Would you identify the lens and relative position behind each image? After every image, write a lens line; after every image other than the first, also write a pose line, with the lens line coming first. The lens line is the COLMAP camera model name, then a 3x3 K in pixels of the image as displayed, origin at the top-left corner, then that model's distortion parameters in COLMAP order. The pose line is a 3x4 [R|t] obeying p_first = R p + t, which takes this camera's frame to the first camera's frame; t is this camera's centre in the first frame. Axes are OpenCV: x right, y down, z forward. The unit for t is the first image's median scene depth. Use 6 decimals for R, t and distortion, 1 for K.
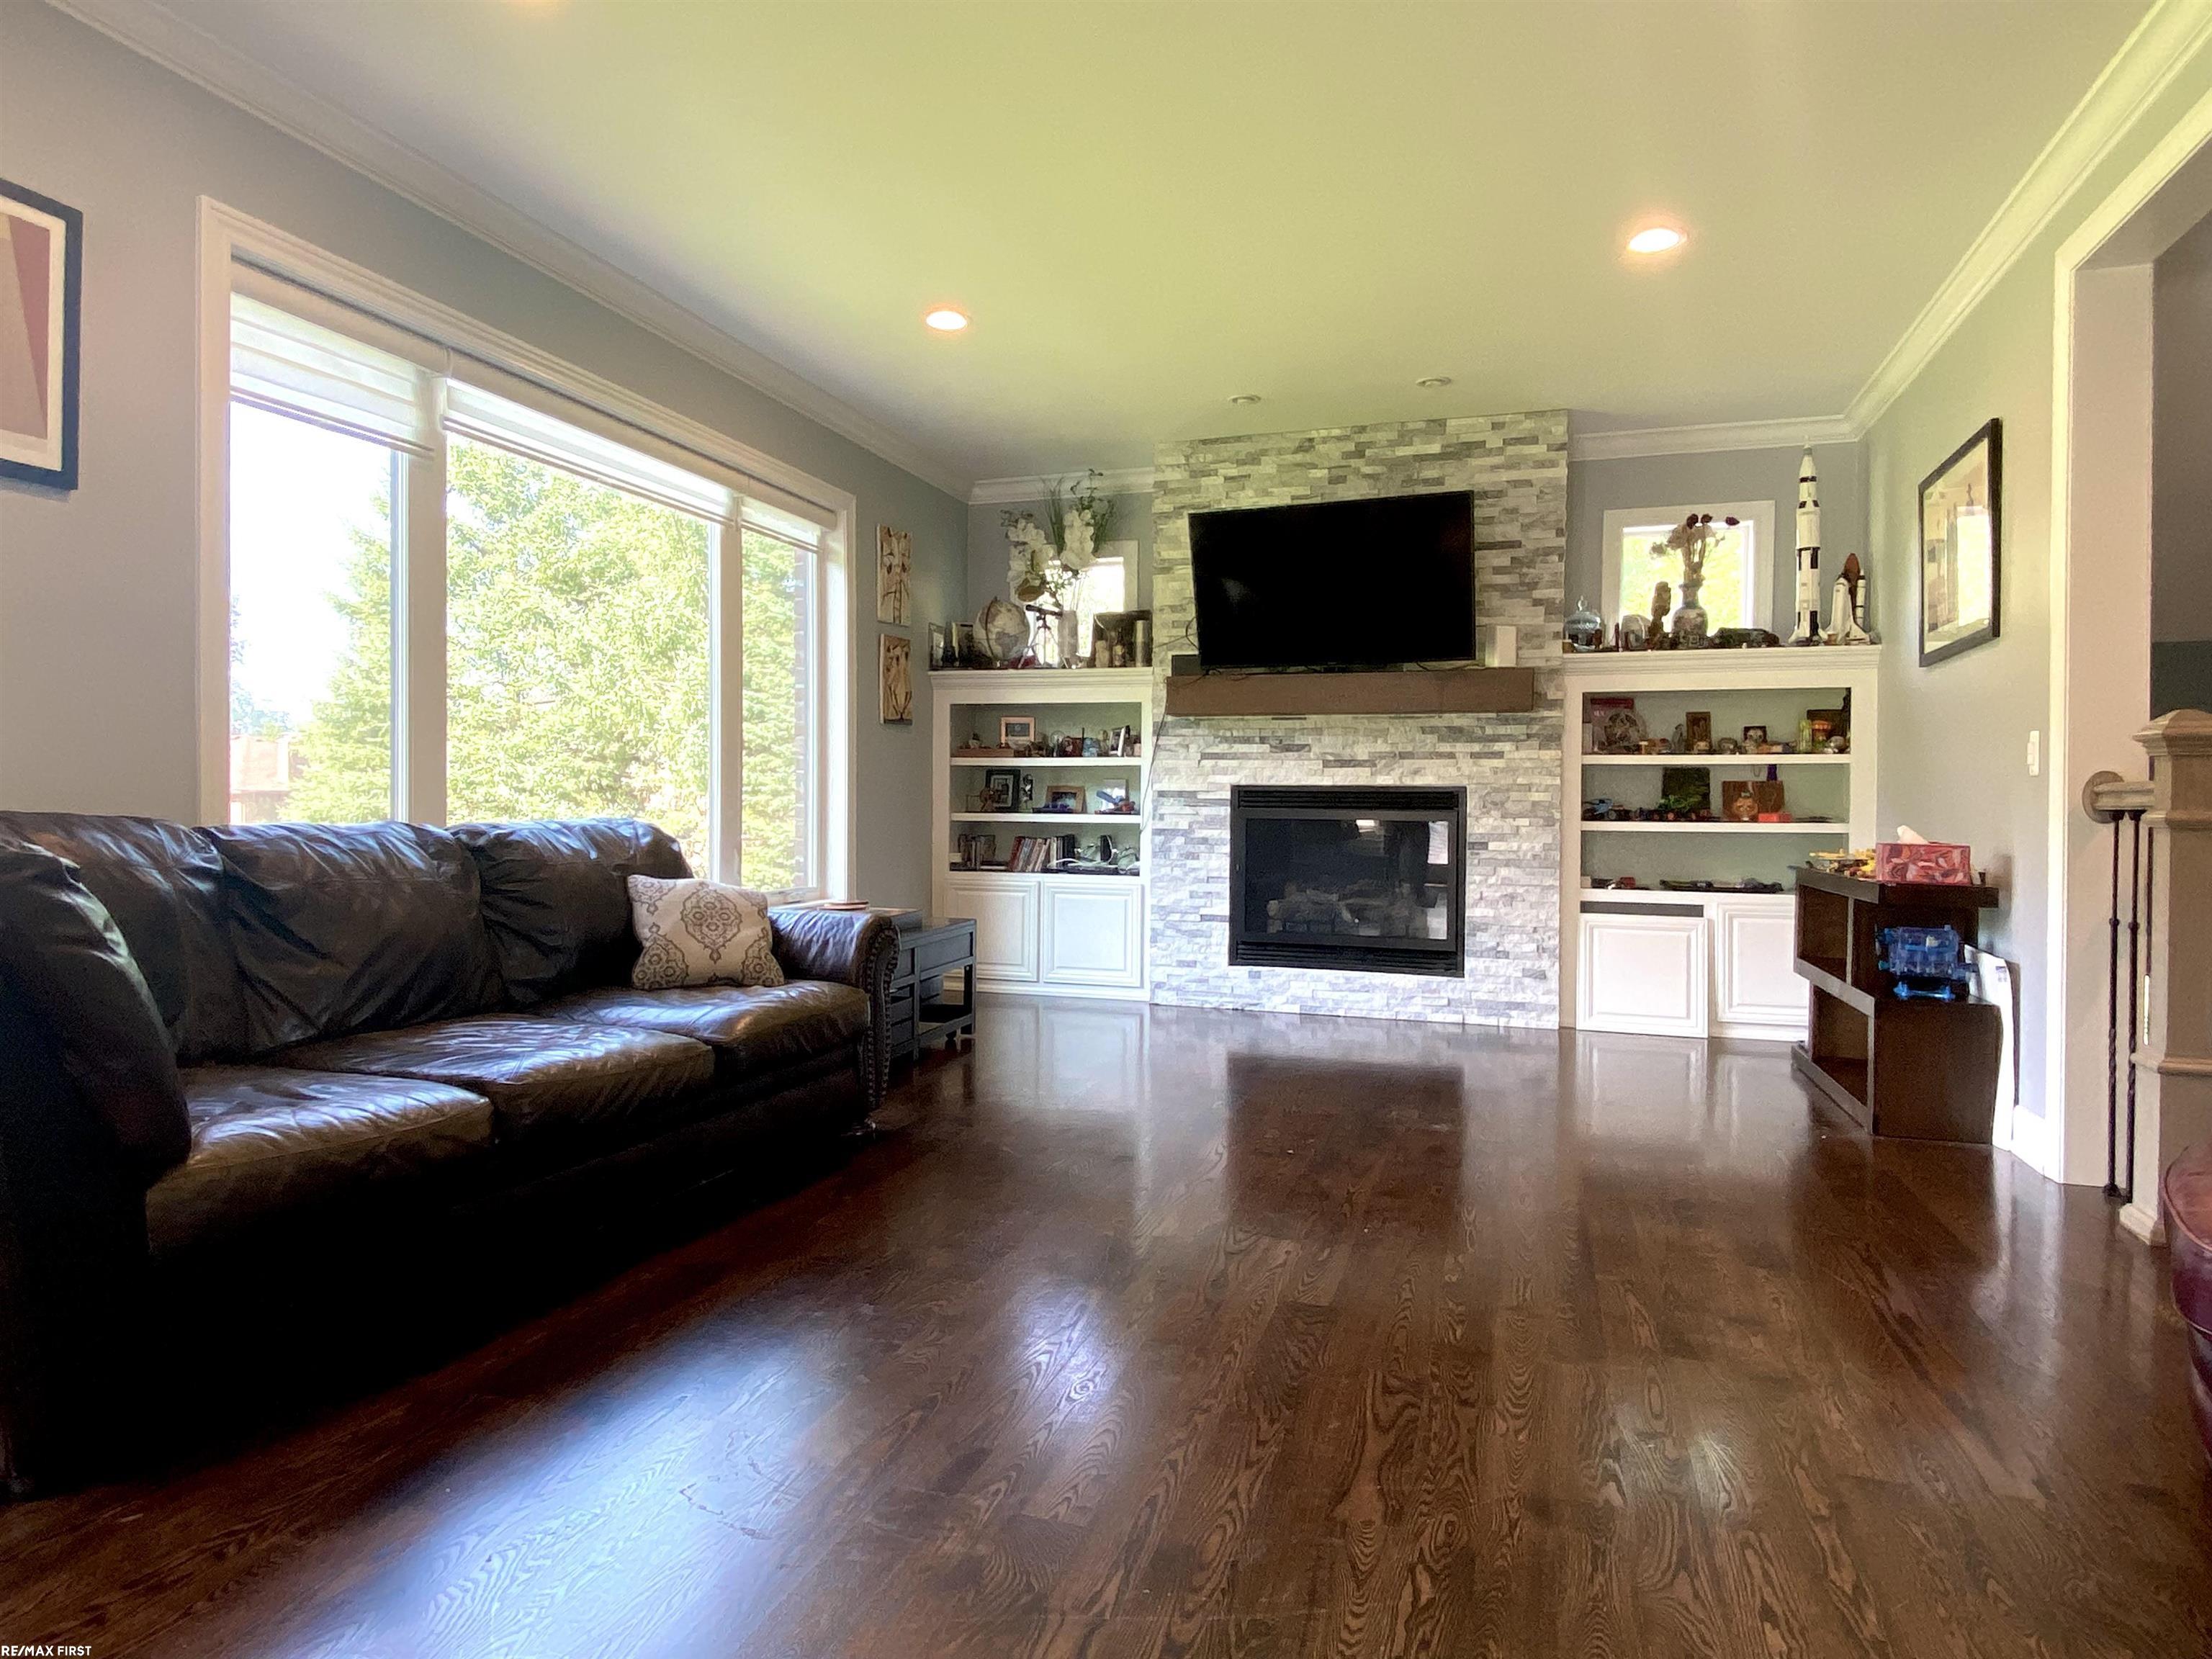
lens RADIAL K [[1354.6, 0, 1110.6], [0, 1354.6, 824.2], [0, 0, 1]] dist [0.095996, -0.121171]
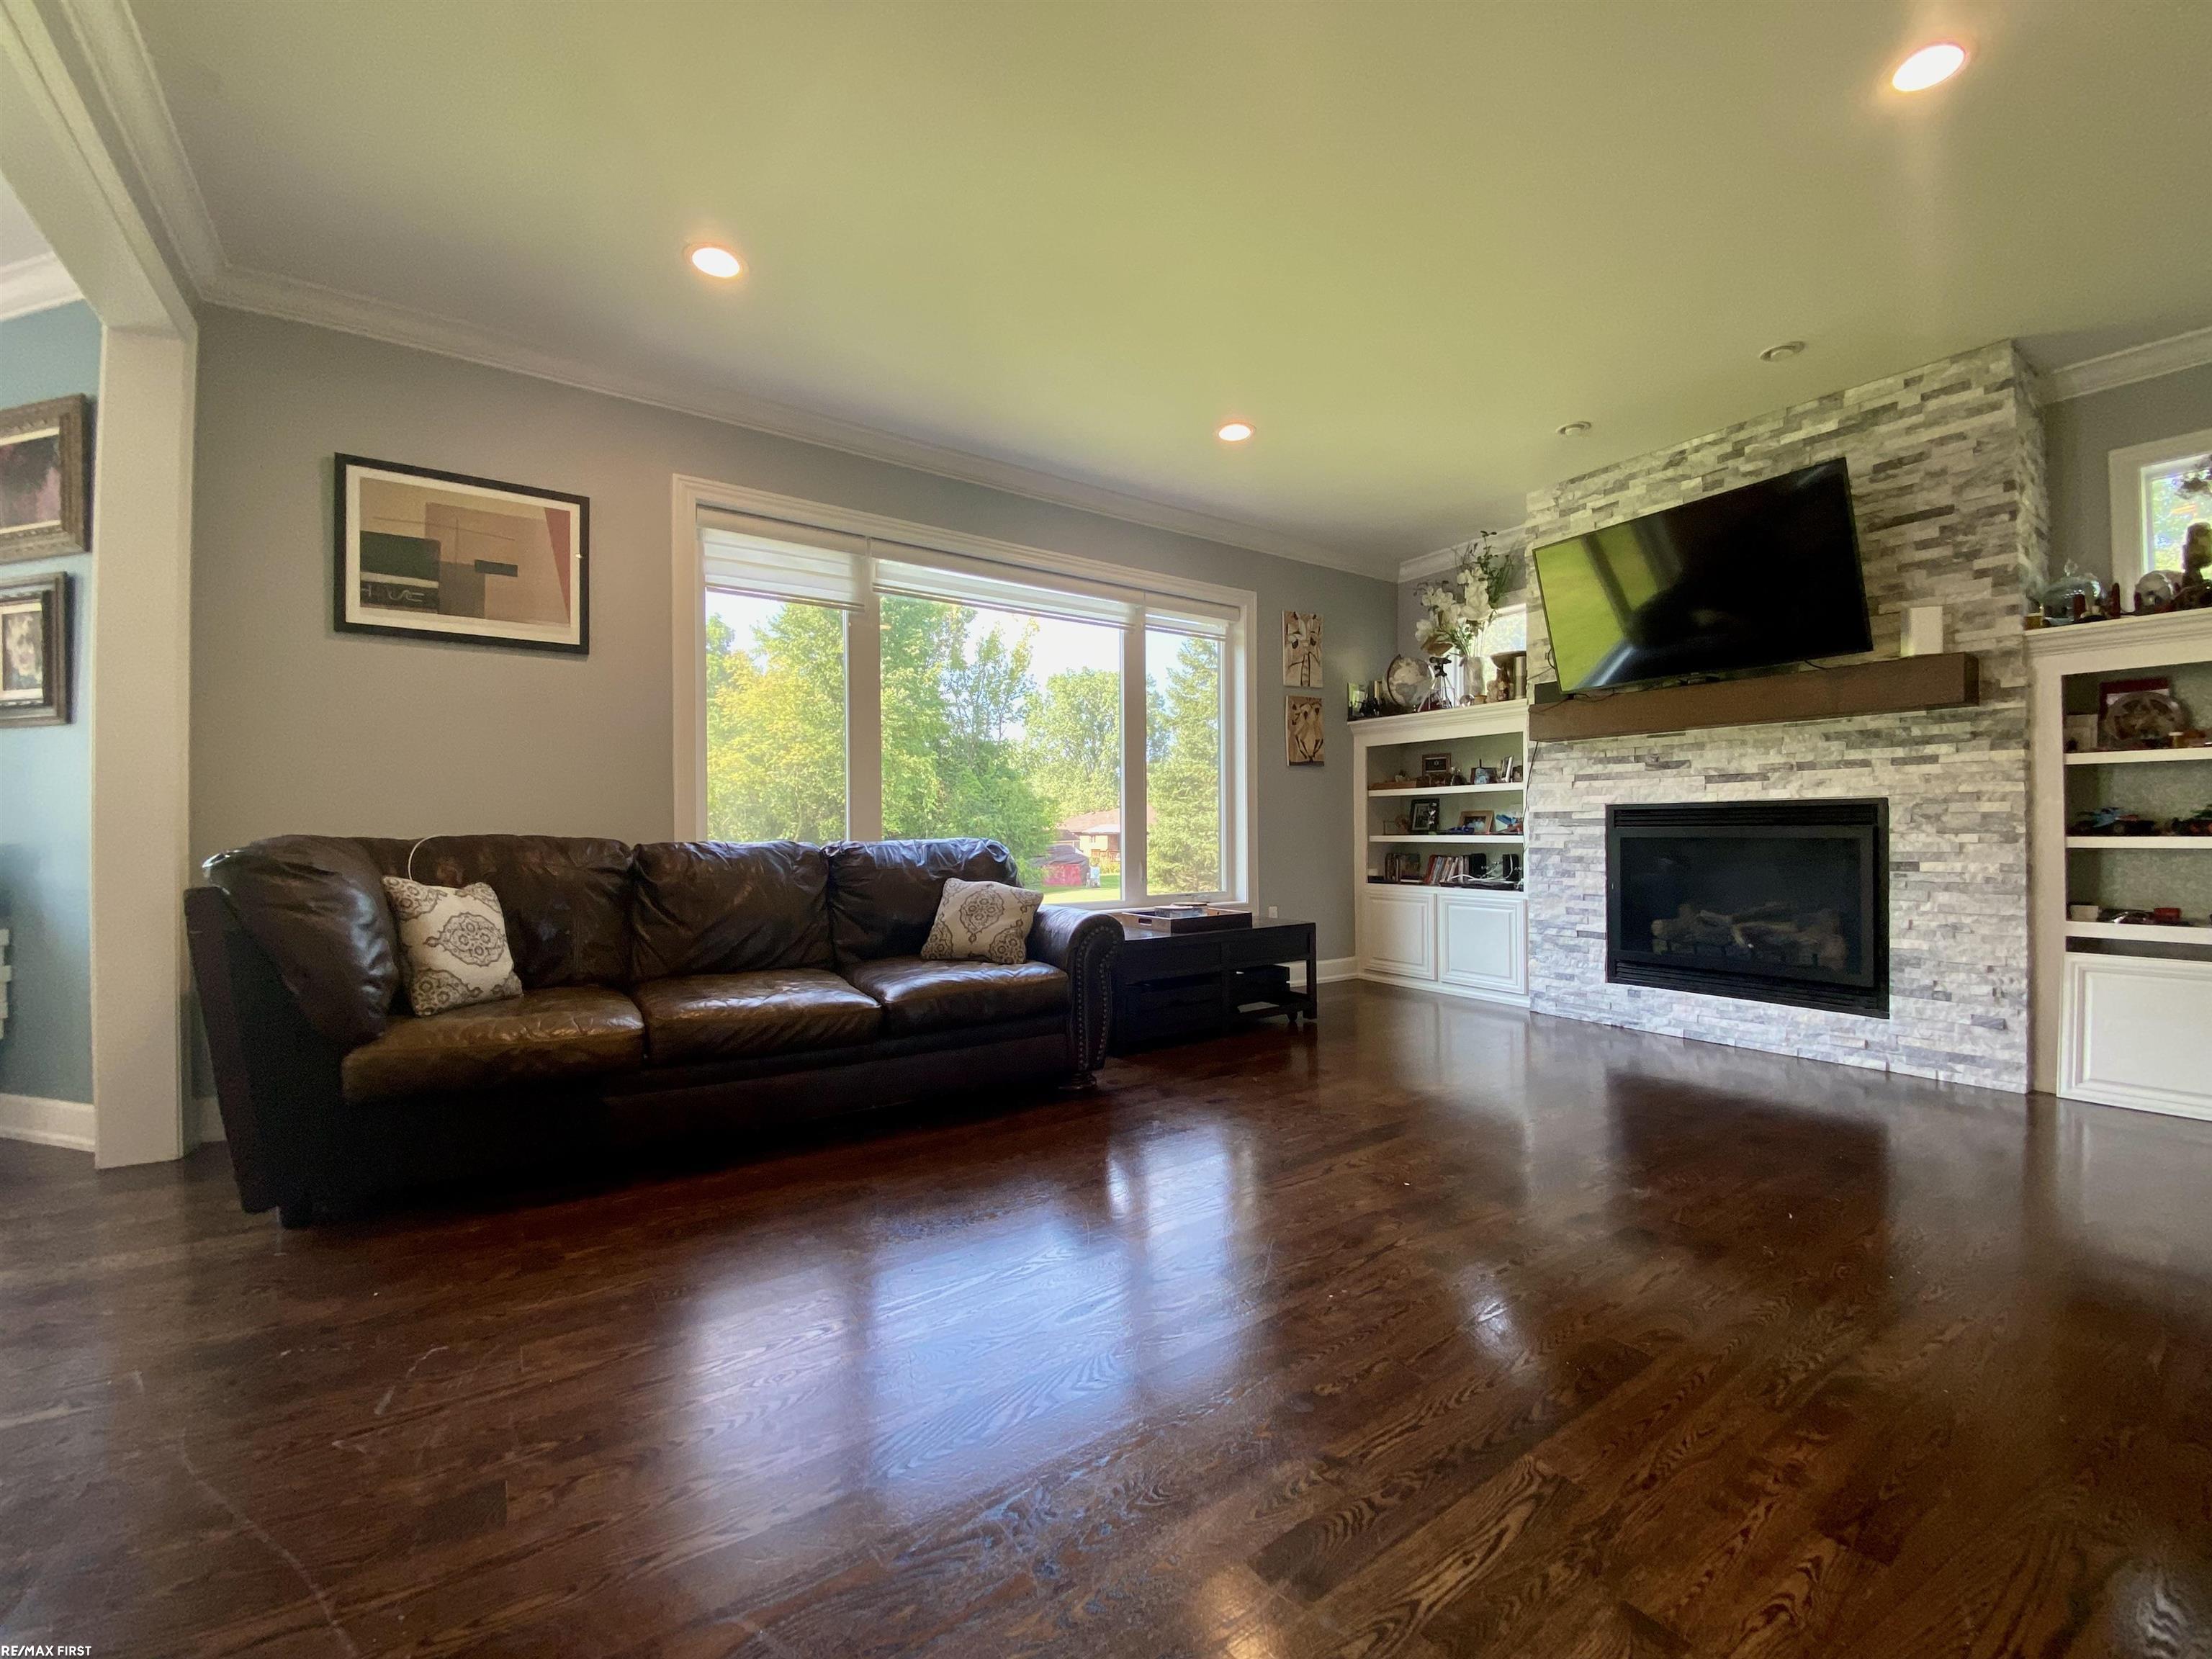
lens RADIAL K [[915.3, 0, 1106.0], [0, 915.3, 829.5], [0, 0, 1]] dist [0.001249, -0.013697]
pose [[0.775729, -0.014917, -0.630889, 0.235771], [0.000646, 0.999739, -0.022845, 0.005268], [0.631065, 0.017314, 0.775537, 0.233829]]
